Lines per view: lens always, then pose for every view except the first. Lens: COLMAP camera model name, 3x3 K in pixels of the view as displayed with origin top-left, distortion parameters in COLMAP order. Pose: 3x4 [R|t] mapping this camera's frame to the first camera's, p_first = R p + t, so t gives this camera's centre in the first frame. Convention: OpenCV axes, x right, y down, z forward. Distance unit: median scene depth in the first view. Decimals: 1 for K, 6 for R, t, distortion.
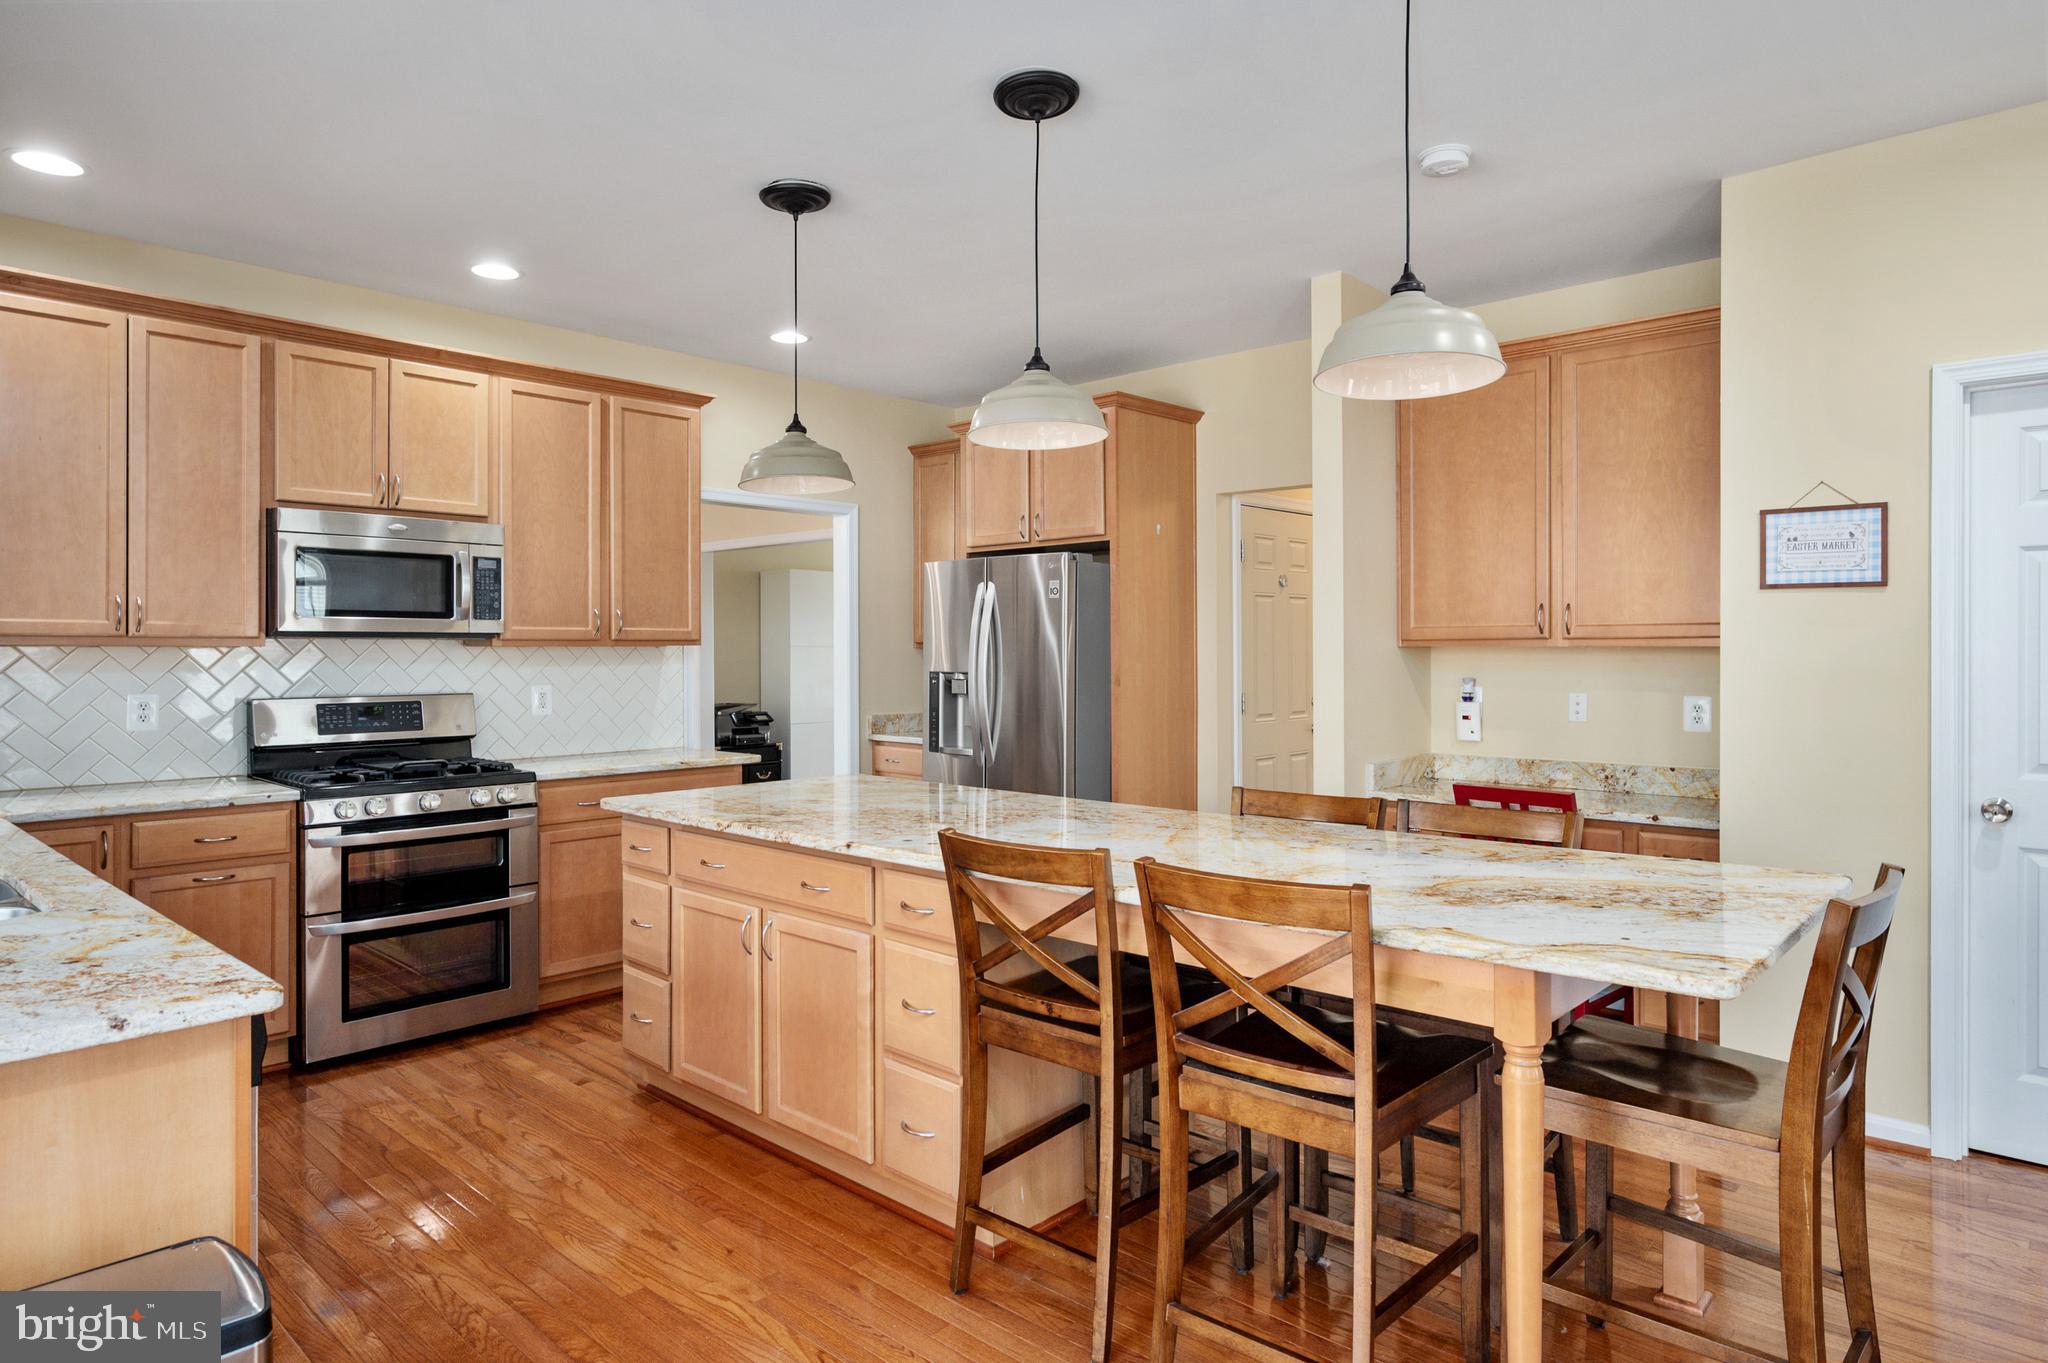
lens RADIAL K [[1194.1, 0, 1054.5], [0, 1194.1, 654.7], [0, 0, 1]] dist [0.003166, 0.000801]
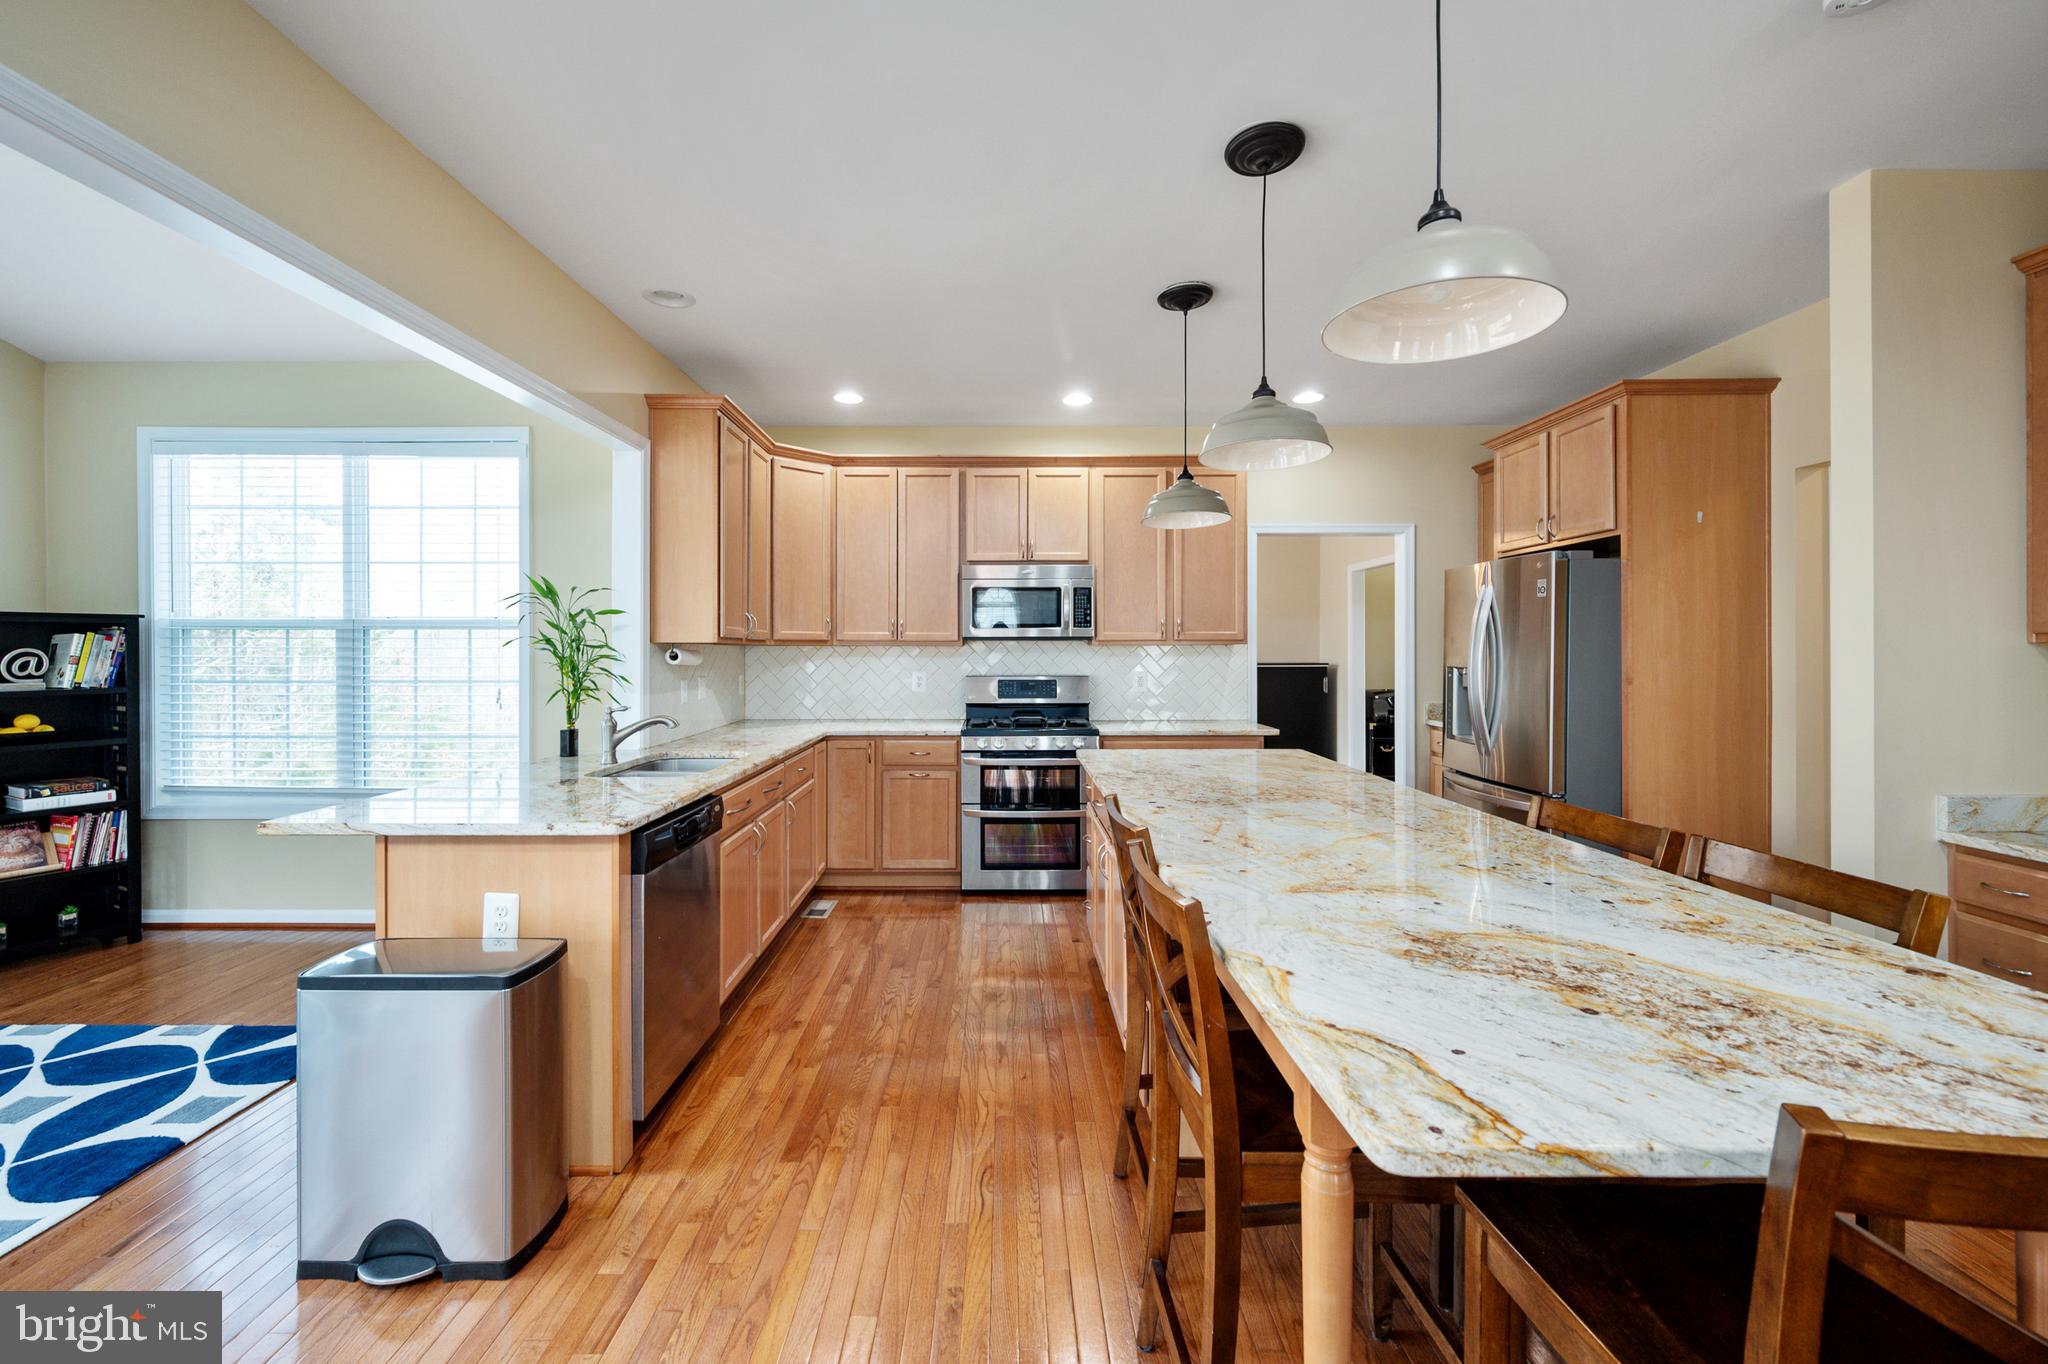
lens RADIAL K [[853.8, 0, 993.4], [0, 853.8, 654.8], [0, 0, 1]] dist [0.004429, 0.000118]
pose [[0.671486, 0.005113, -0.741000, 0.267770], [-0.001892, 0.999985, 0.005186, -0.000359], [0.741015, -0.002080, 0.671485, 0.183896]]
